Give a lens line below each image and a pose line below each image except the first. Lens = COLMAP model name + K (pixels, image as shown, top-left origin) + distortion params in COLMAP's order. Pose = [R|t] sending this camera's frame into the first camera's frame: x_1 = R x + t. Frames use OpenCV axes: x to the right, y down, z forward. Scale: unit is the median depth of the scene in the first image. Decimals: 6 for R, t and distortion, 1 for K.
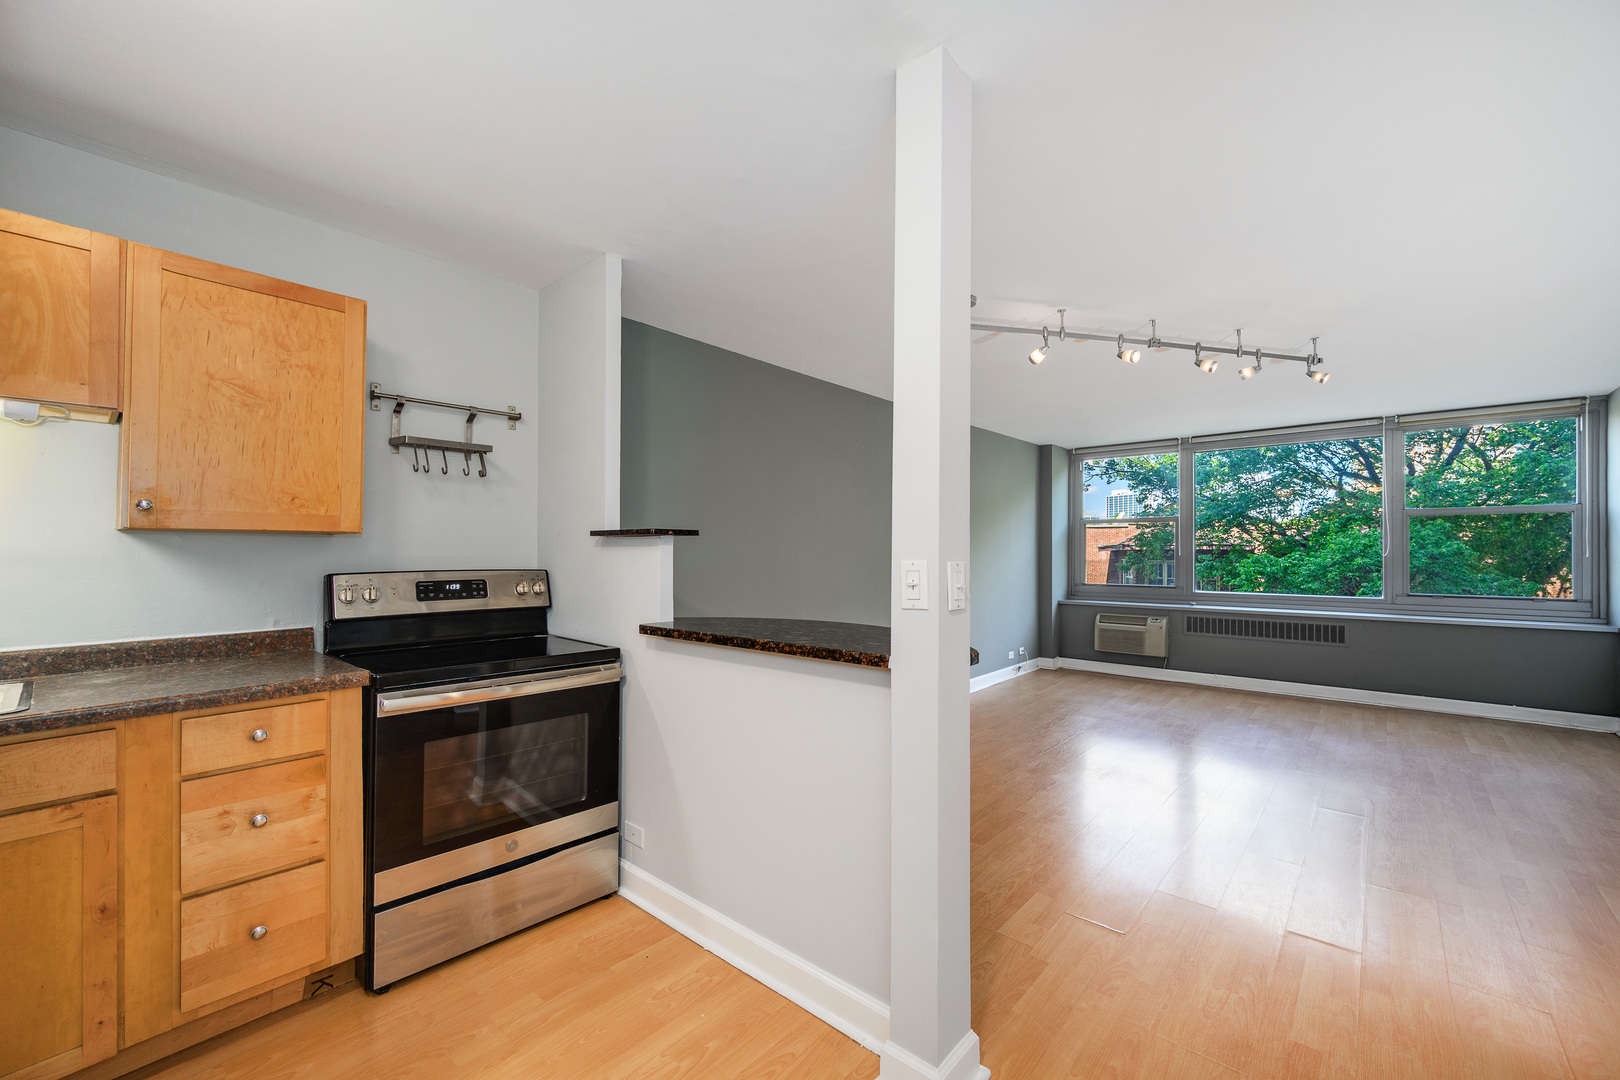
lens RADIAL K [[634.0, 0, 821.2], [0, 634.0, 545.9], [0, 0, 1]] dist [-0.006650, 0.000558]
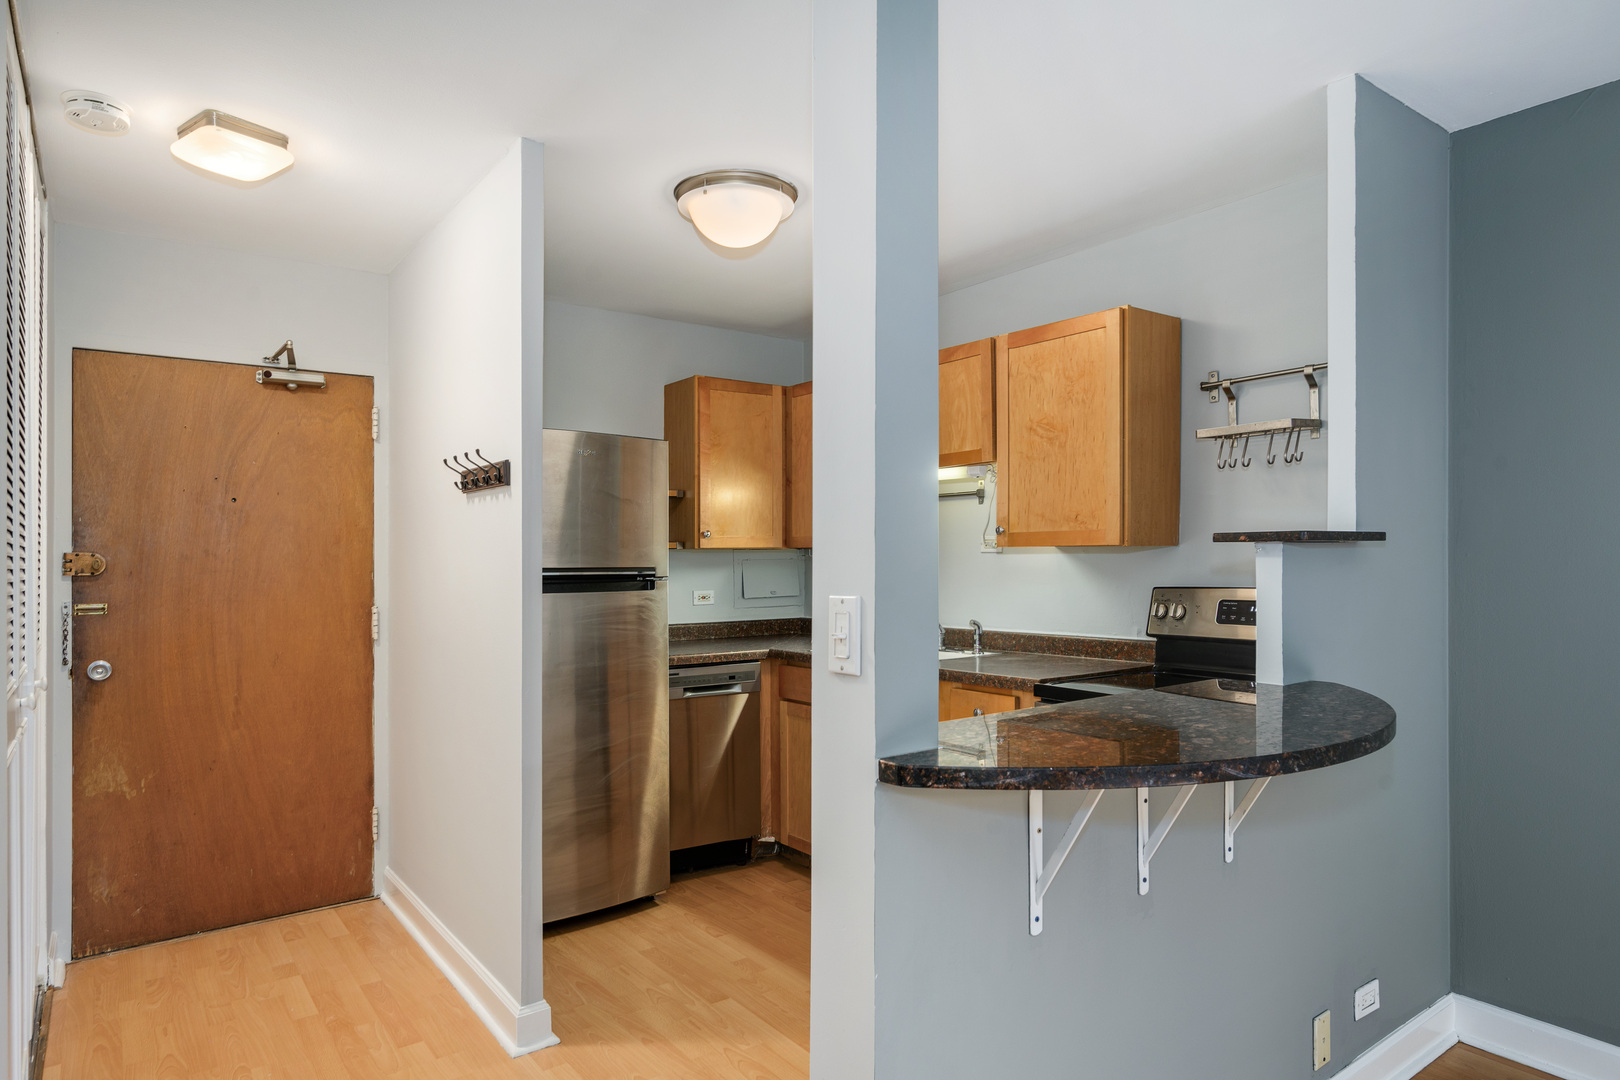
lens RADIAL K [[948.1, 0, 835.2], [0, 948.1, 559.9], [0, 0, 1]] dist [-0.016151, 0.001598]
pose [[-0.180414, 0.001971, -0.983589, 0.483983], [0.015034, 0.999887, -0.000754, -0.002790], [0.983476, -0.014924, -0.180423, 0.508881]]
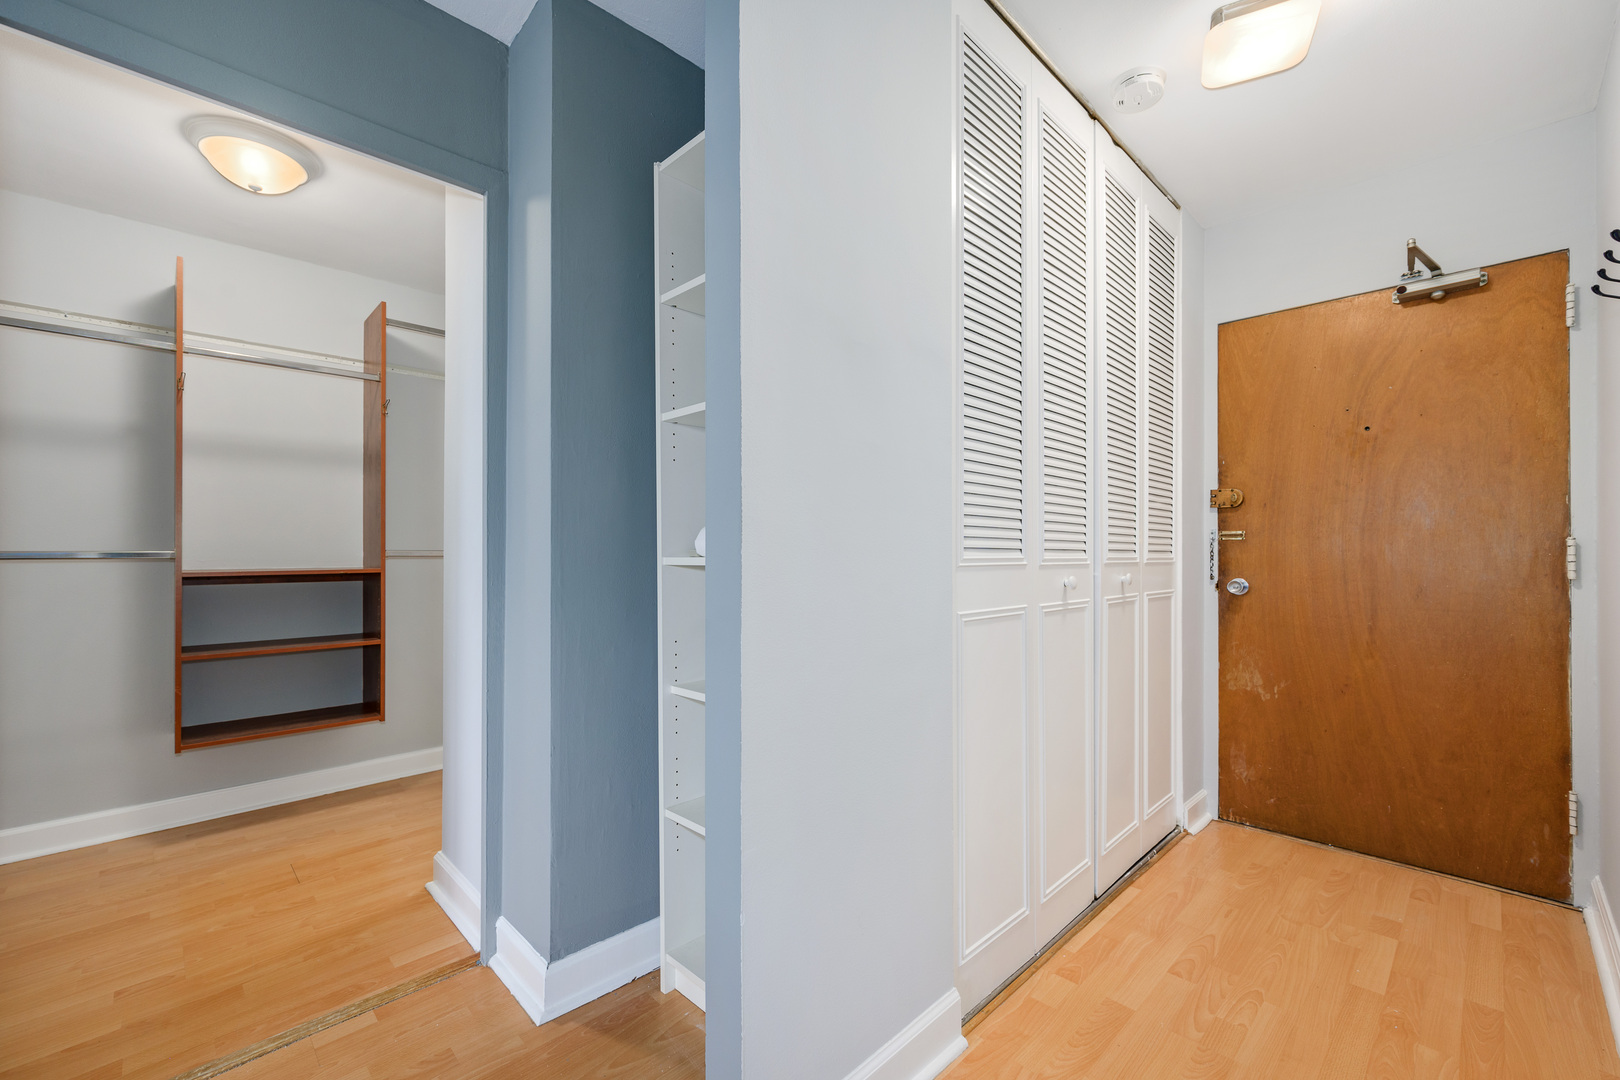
lens RADIAL K [[634.0, 0, 835.2], [0, 634.0, 552.6], [0, 0, 1]] dist [-0.006650, 0.000558]
pose [[-0.996576, 0.001599, 0.082665, 0.128589], [0.000018, 0.999817, -0.019128, 0.066719], [-0.082680, -0.019061, -0.996394, 0.414915]]
